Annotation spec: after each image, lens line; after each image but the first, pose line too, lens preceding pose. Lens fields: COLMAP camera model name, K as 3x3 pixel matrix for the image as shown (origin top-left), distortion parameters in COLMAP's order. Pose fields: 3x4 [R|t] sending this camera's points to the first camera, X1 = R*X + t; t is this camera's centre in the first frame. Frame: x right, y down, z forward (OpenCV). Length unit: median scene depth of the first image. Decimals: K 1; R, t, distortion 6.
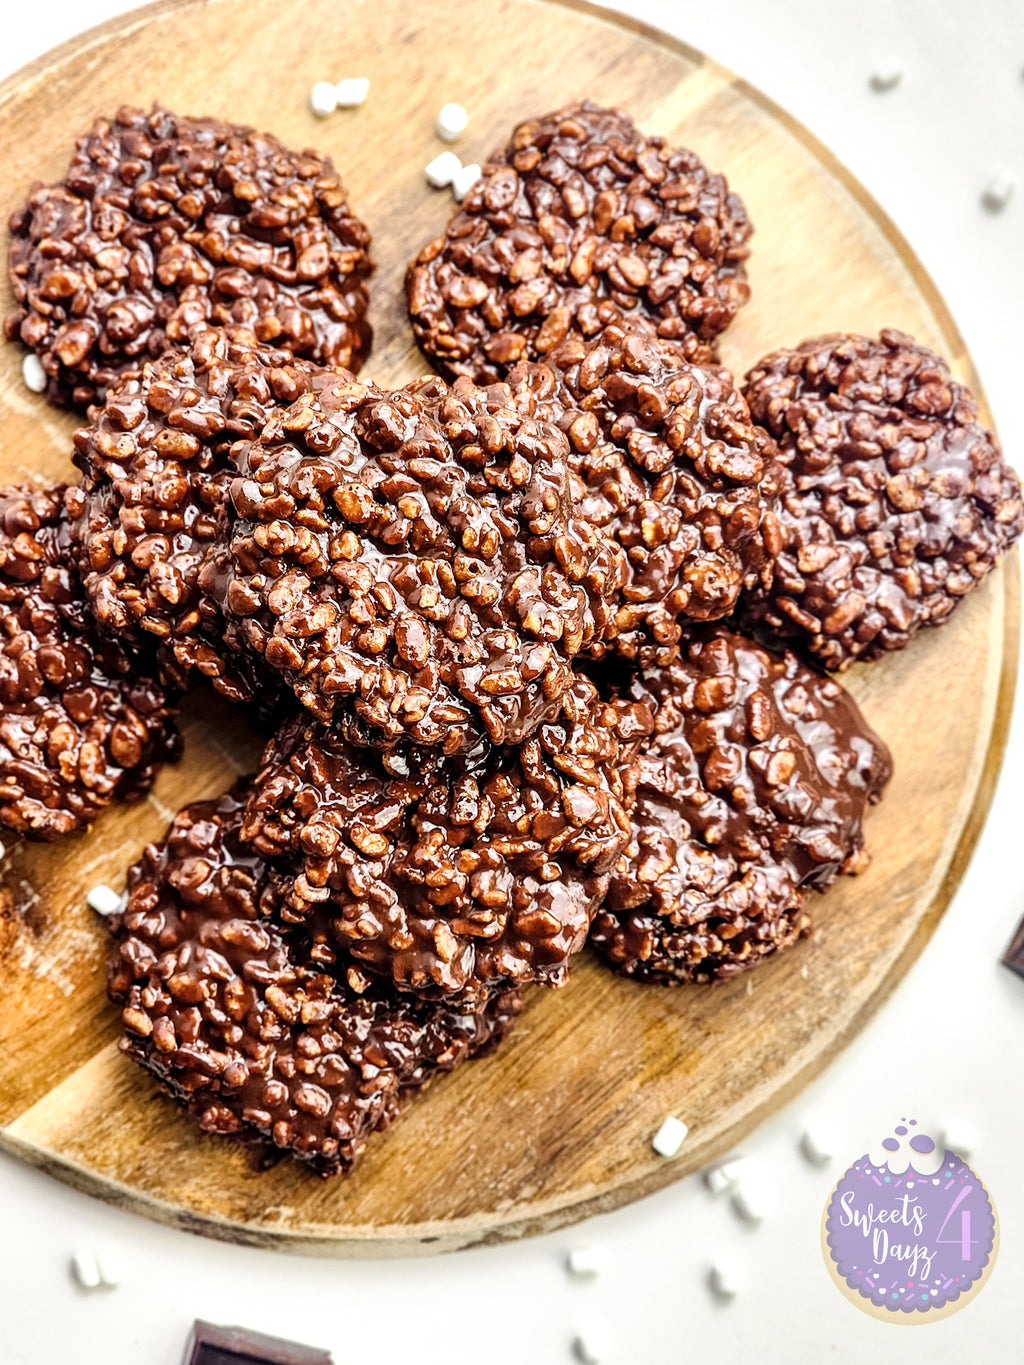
lens RADIAL K [[2670.2, 0, 467.0], [0, 2670.2, 687.2], [0, 0, 1]] dist [0.062283, 1.226539]
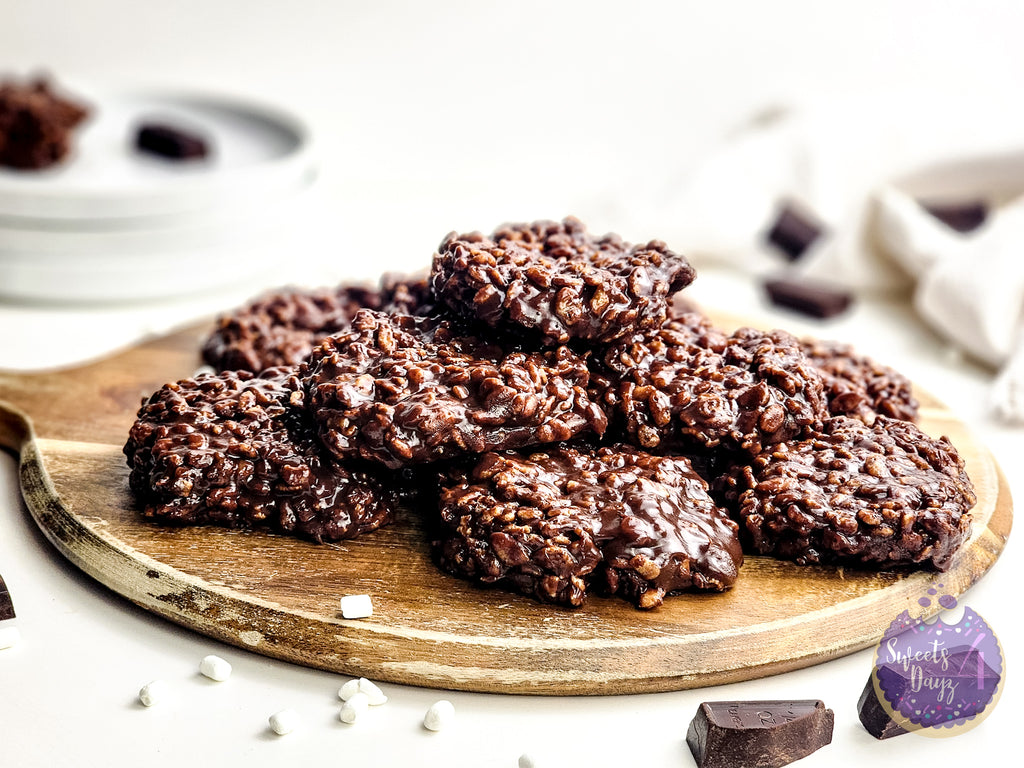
lens RADIAL K [[2167.2, 0, 512.0], [0, 2167.2, 384.0], [0, 0, 1]] dist [-0.791518, 12.586455]
pose [[0.687611, 0.276071, -0.671548, 0.707761], [-0.725965, 0.277819, -0.629120, 0.669478], [0.012887, 0.920109, 0.391449, 0.572607]]
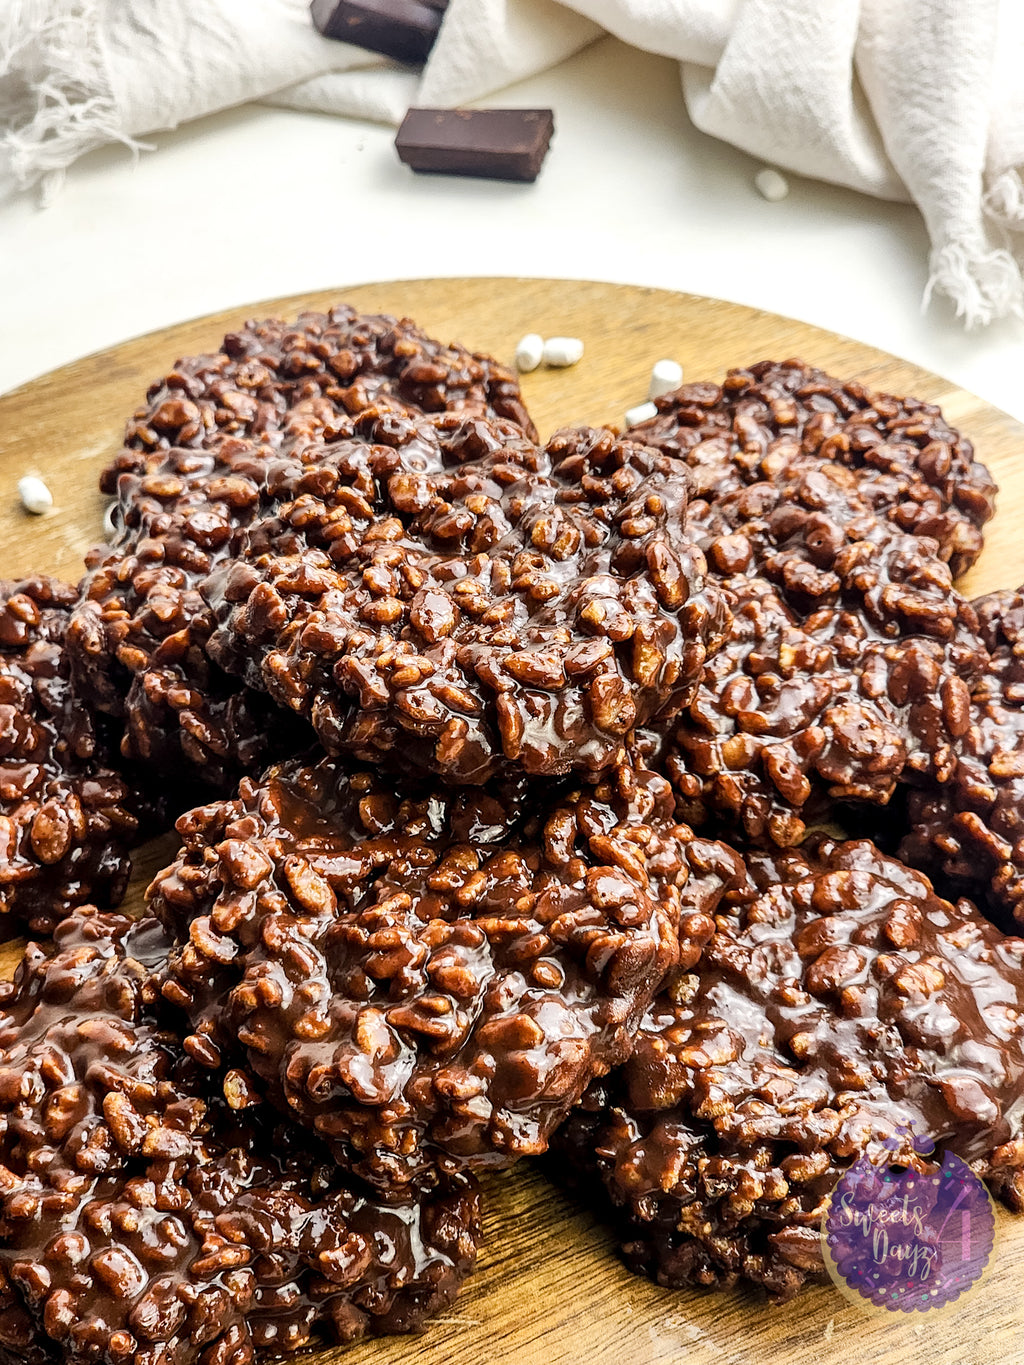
lens RADIAL K [[2670.2, 0, 467.0], [0, 2670.2, 687.2], [0, 0, 1]] dist [0.062283, 1.226539]
pose [[0.961356, 0.142113, -0.235792, 0.155982], [-0.258487, 0.760717, -0.595395, 0.409952], [0.094758, 0.633336, 0.768054, 0.410211]]
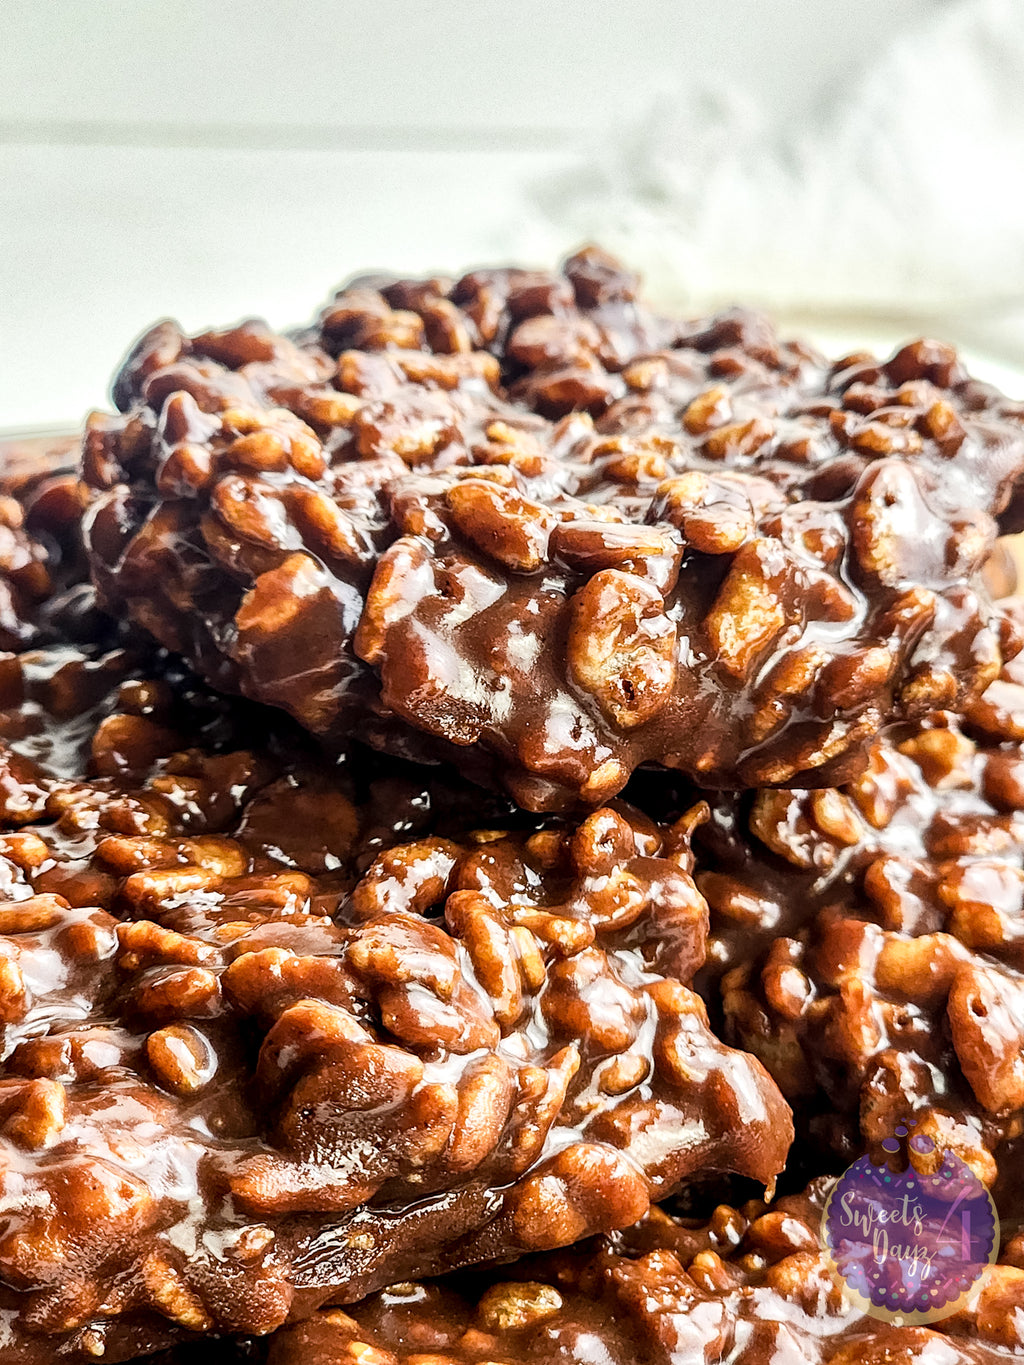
lens RADIAL K [[3377.5, 0, 512.0], [0, 3377.5, 682.5], [0, 0, 1]] dist [-0.620632, 11.765545]
pose [[0.716503, 0.313579, -0.623131, 0.265810], [-0.697288, 0.347985, -0.626654, 0.252443], [0.020335, 0.883501, 0.467987, 0.759752]]
